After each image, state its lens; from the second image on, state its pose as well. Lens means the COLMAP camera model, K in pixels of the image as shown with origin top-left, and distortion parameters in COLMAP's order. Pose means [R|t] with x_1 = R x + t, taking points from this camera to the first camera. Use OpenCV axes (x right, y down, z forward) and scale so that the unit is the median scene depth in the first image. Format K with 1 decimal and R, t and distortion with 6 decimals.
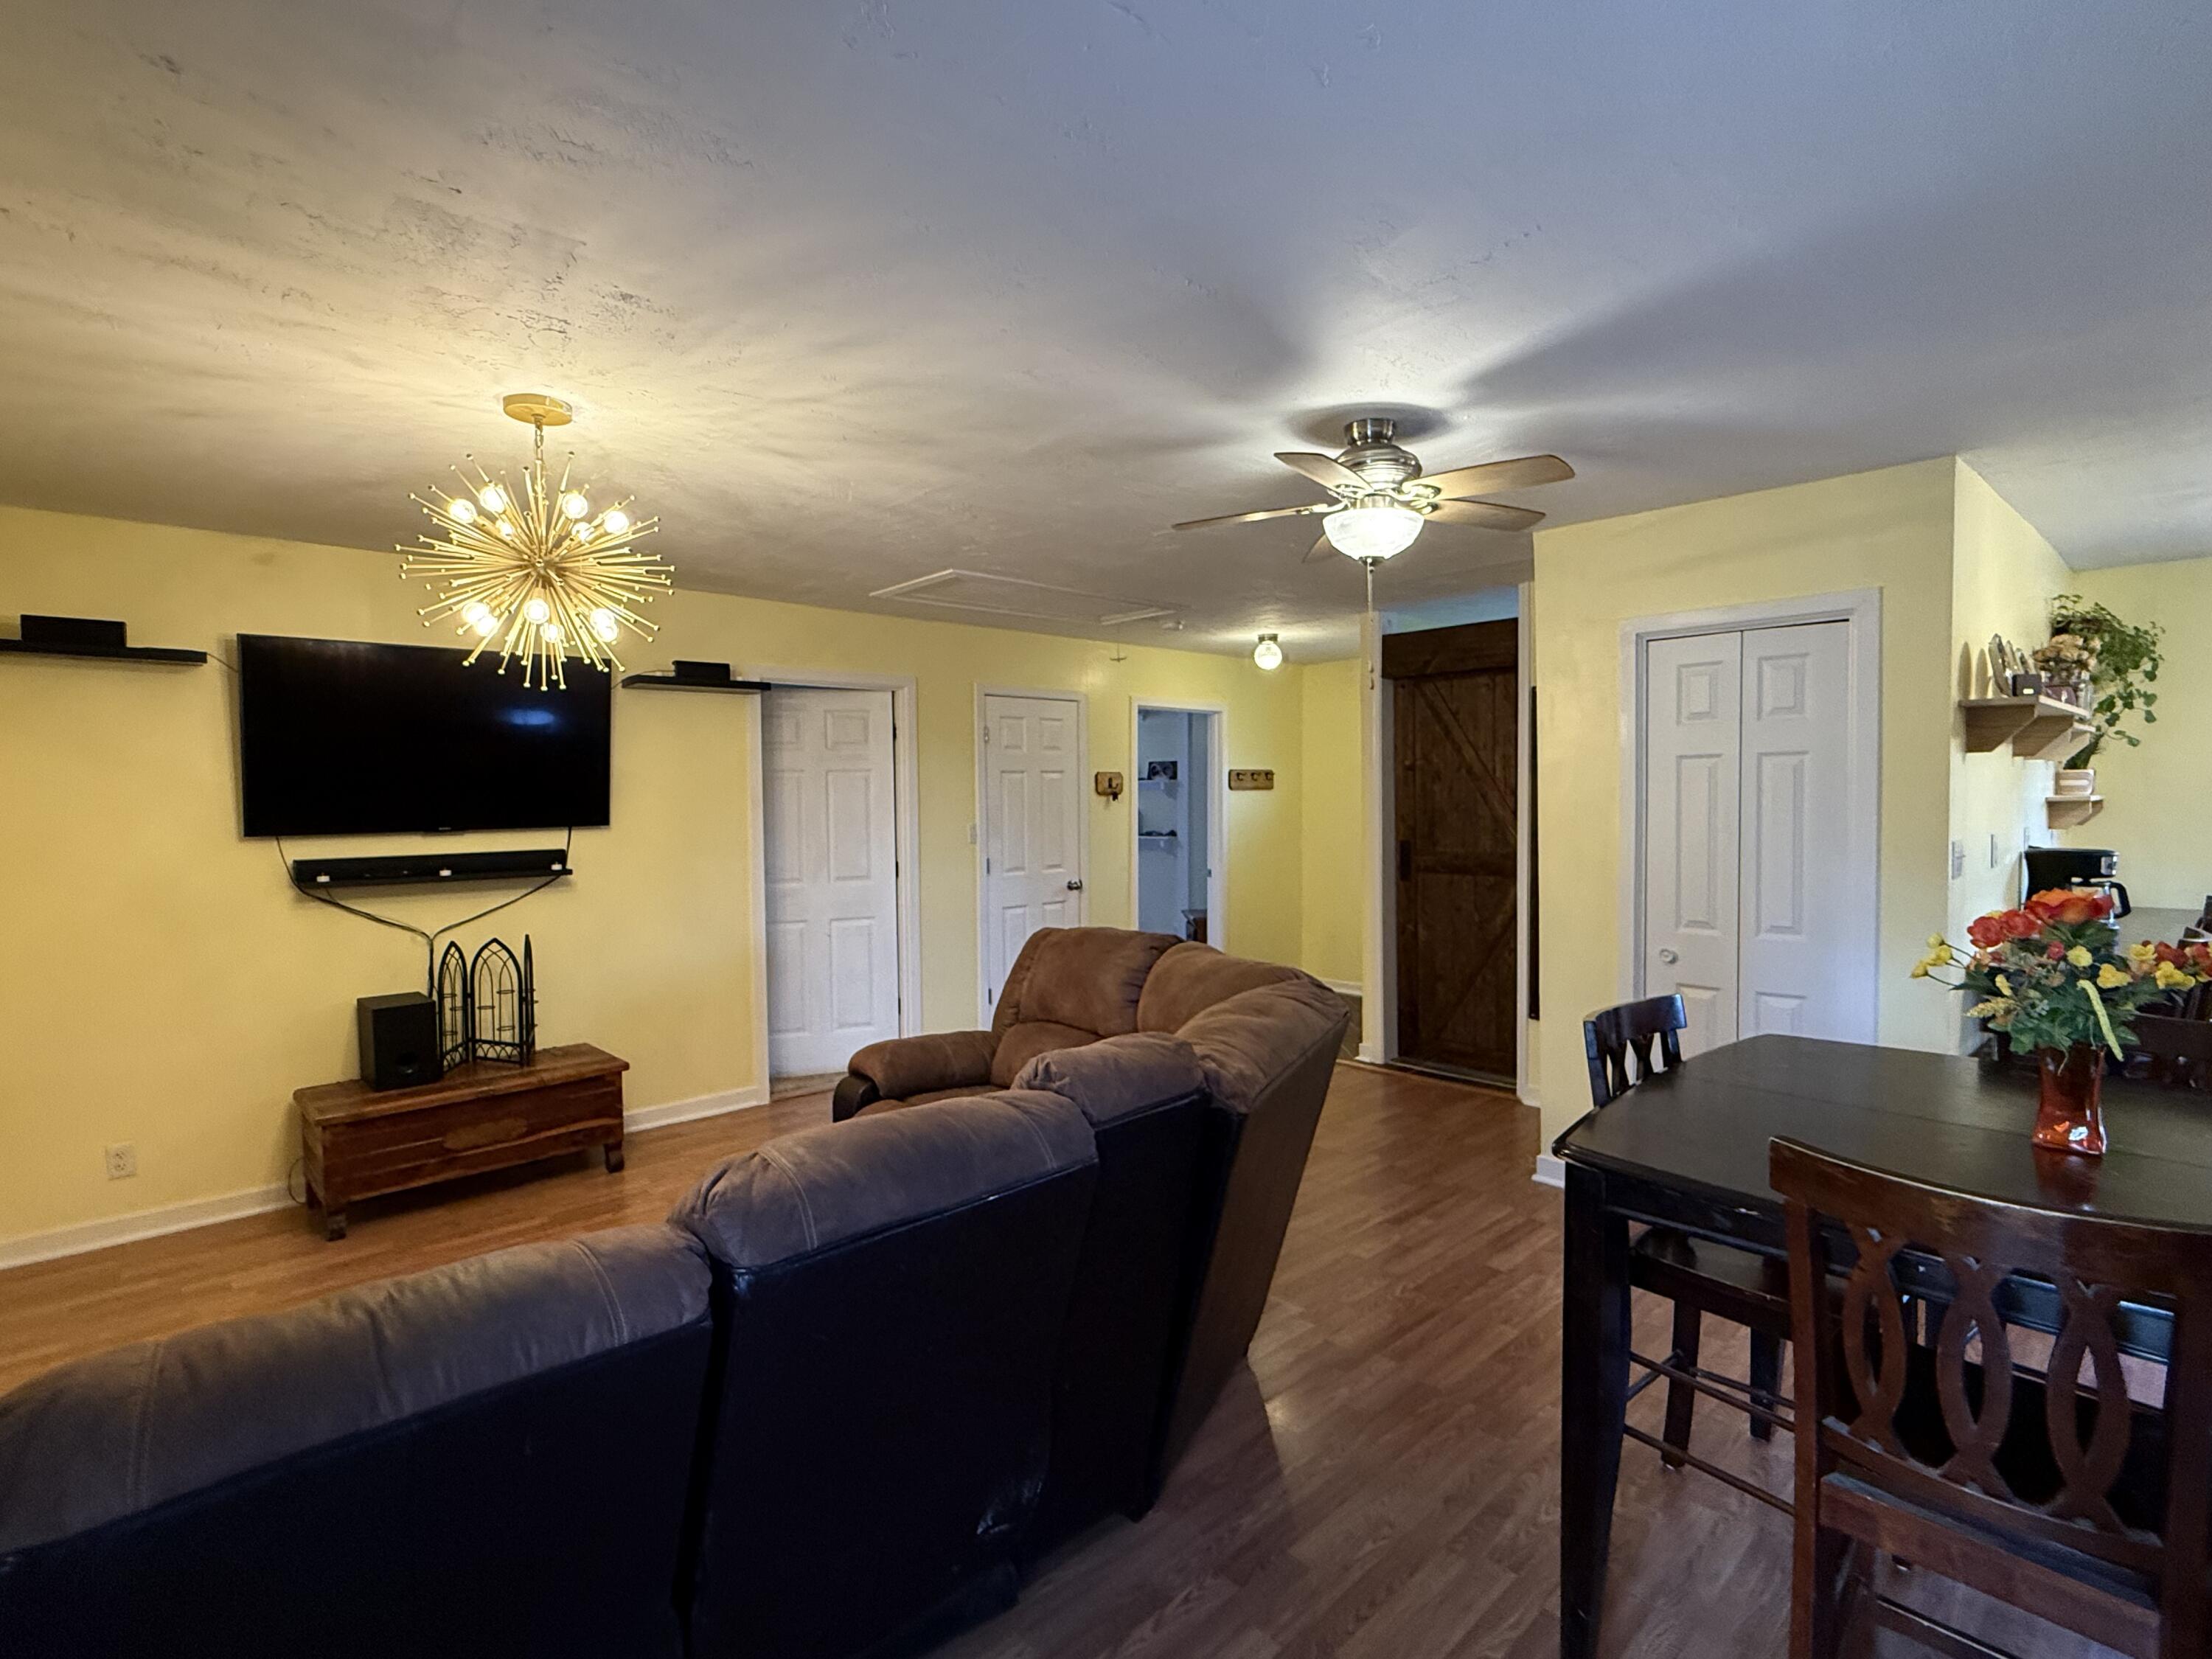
lens RADIAL K [[1074.6, 0, 1106.0], [0, 1074.6, 829.5], [0, 0, 1]] dist [-0.028834, 0.000101]
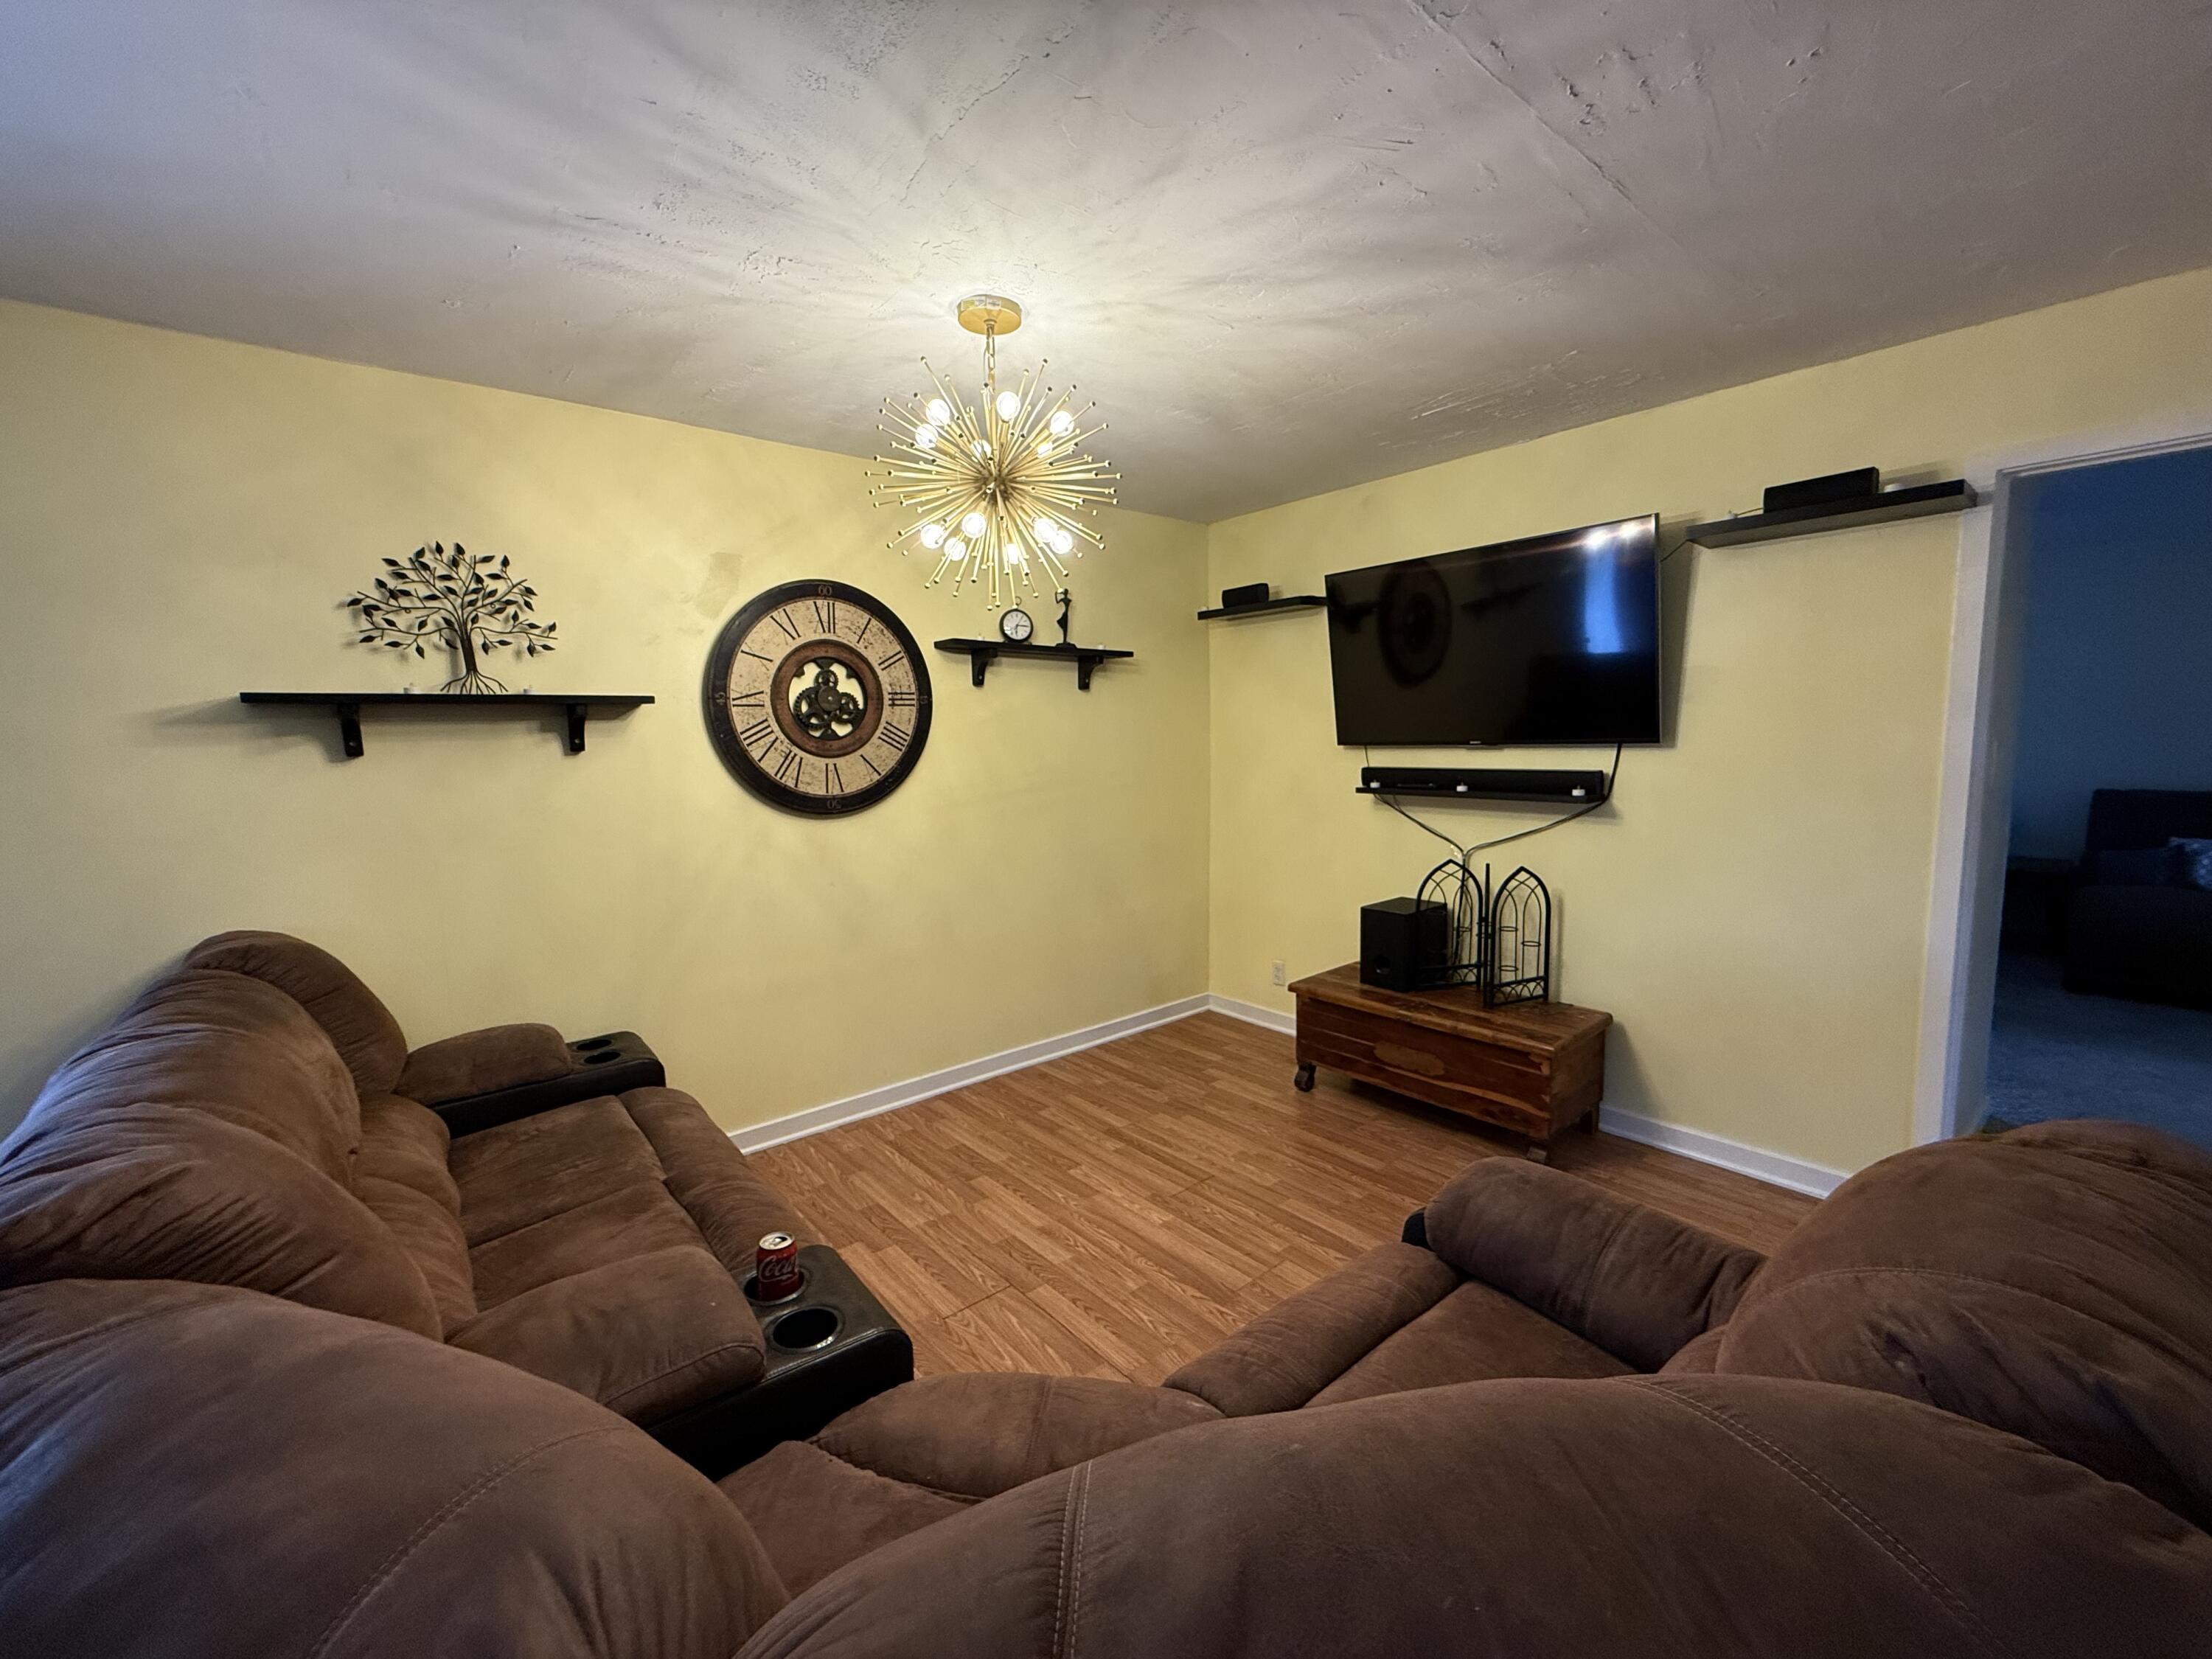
lens RADIAL K [[878.7, 0, 1106.0], [0, 878.7, 829.5], [0, 0, 1]] dist [0.001299, 0.000203]
pose [[-0.066075, 0.120639, -0.990495, 0.211128], [-0.012299, 0.992490, 0.121703, -0.017438], [0.997739, 0.020223, -0.064095, 0.779110]]
